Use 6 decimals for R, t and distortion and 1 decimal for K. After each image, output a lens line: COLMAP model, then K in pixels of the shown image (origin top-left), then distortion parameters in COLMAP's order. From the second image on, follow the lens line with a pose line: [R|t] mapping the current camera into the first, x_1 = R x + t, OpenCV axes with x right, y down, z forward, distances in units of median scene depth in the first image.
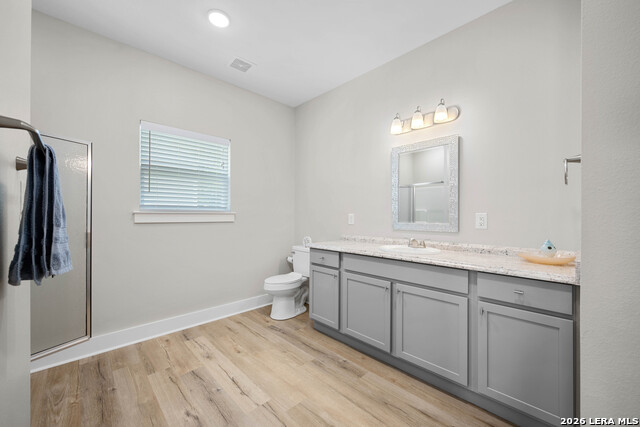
lens RADIAL K [[252.0, 0, 321.8], [0, 252.0, 215.6], [0, 0, 1]] dist [-0.000614, -0.000830]
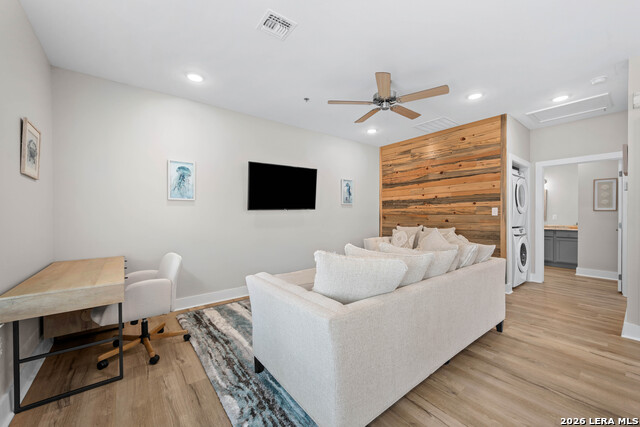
lens RADIAL K [[252.0, 0, 322.4], [0, 252.0, 216.0], [0, 0, 1]] dist [-0.000614, -0.000830]
pose [[0.995236, -0.000623, -0.097494, -2.039834], [0.001344, 0.999972, 0.007328, -0.025851], [0.097487, -0.007424, 0.995209, -2.528758]]
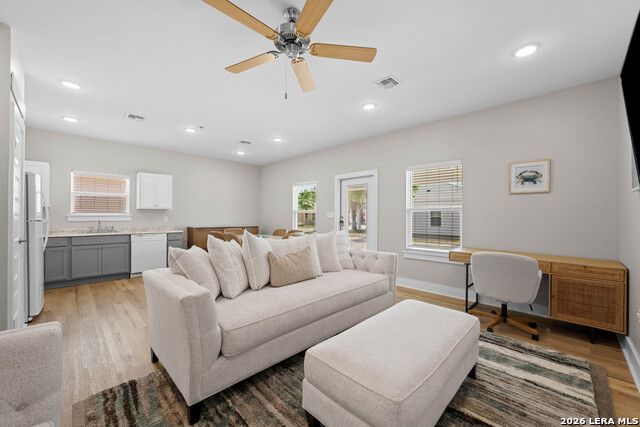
lens RADIAL K [[252.0, 0, 322.8], [0, 252.0, 216.5], [0, 0, 1]] dist [-0.000614, -0.000830]
pose [[-0.999483, -0.004089, -0.031887, -1.897998], [-0.003998, 0.999988, -0.002939, -0.012393], [0.031899, -0.002810, -0.999487, 0.068978]]
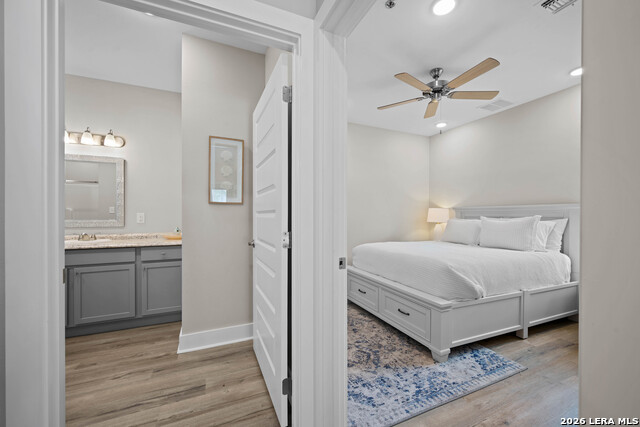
lens RADIAL K [[252.0, 0, 322.5], [0, 252.0, 215.3], [0, 0, 1]] dist [-0.000614, -0.000830]
pose [[0.335424, -0.002753, 0.942063, -0.473045], [0.000155, 0.999996, 0.002867, -0.001491], [-0.942067, -0.000816, 0.335423, -0.602891]]
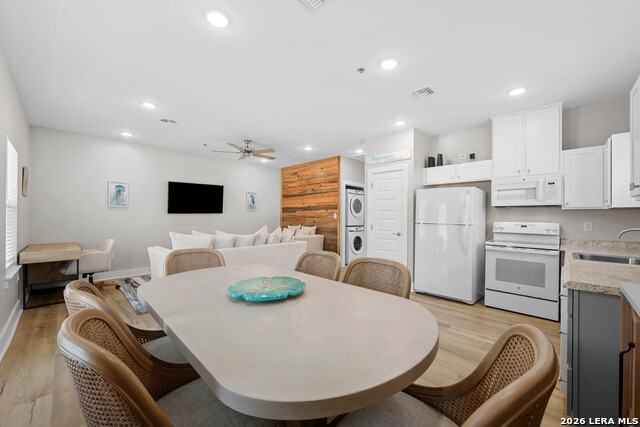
lens RADIAL K [[252.0, 0, 322.4], [0, 252.0, 215.8], [0, 0, 1]] dist [-0.000614, -0.000830]
pose [[0.999257, 0.006588, 0.037969, -1.109041], [-0.006454, 0.999973, -0.003645, -0.034541], [-0.037992, 0.003397, 0.999272, -3.648216]]
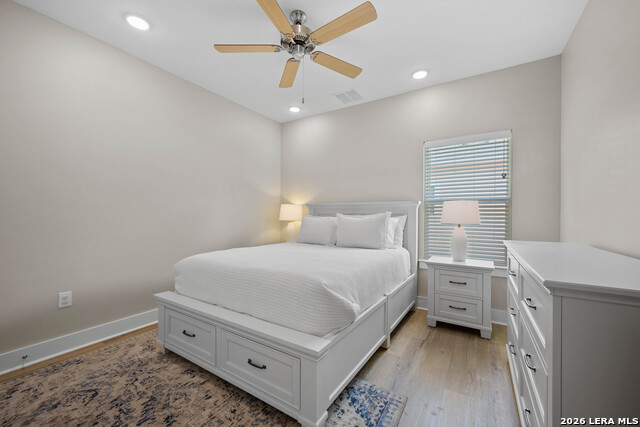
lens RADIAL K [[252.0, 0, 322.1], [0, 252.0, 215.2], [0, 0, 1]] dist [-0.000614, -0.000830]
pose [[-0.246765, -0.007857, 0.969043, 0.050760], [-0.000069, 0.999967, 0.008091, 0.011849], [-0.969075, 0.001930, -0.246758, -0.565463]]
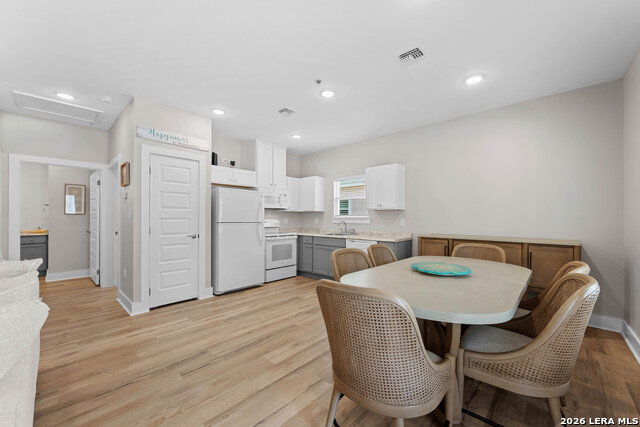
lens RADIAL K [[252.0, 0, 324.4], [0, 252.0, 216.0], [0, 0, 1]] dist [-0.000614, -0.000830]
pose [[-0.073183, 0.003521, 0.997312, -2.347434], [-0.000931, 0.999993, -0.003599, -0.030695], [-0.997318, -0.001192, -0.073180, -2.209904]]
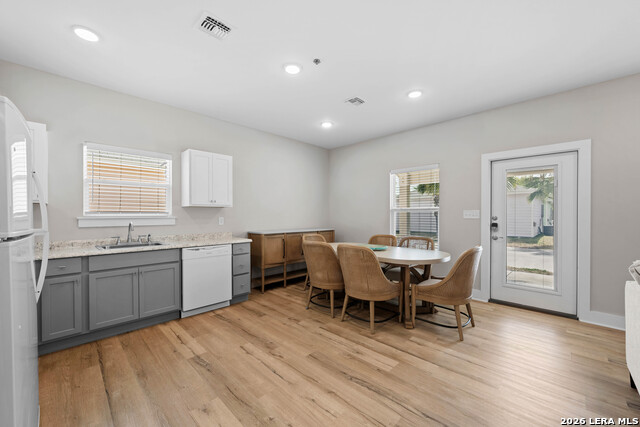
lens RADIAL K [[252.0, 0, 322.8], [0, 252.0, 216.7], [0, 0, 1]] dist [-0.000614, -0.000830]
pose [[-0.999353, -0.000458, -0.035957, -0.835605], [-0.000635, 0.999988, 0.004920, -0.032380], [0.035954, 0.004940, -0.999341, -0.968404]]
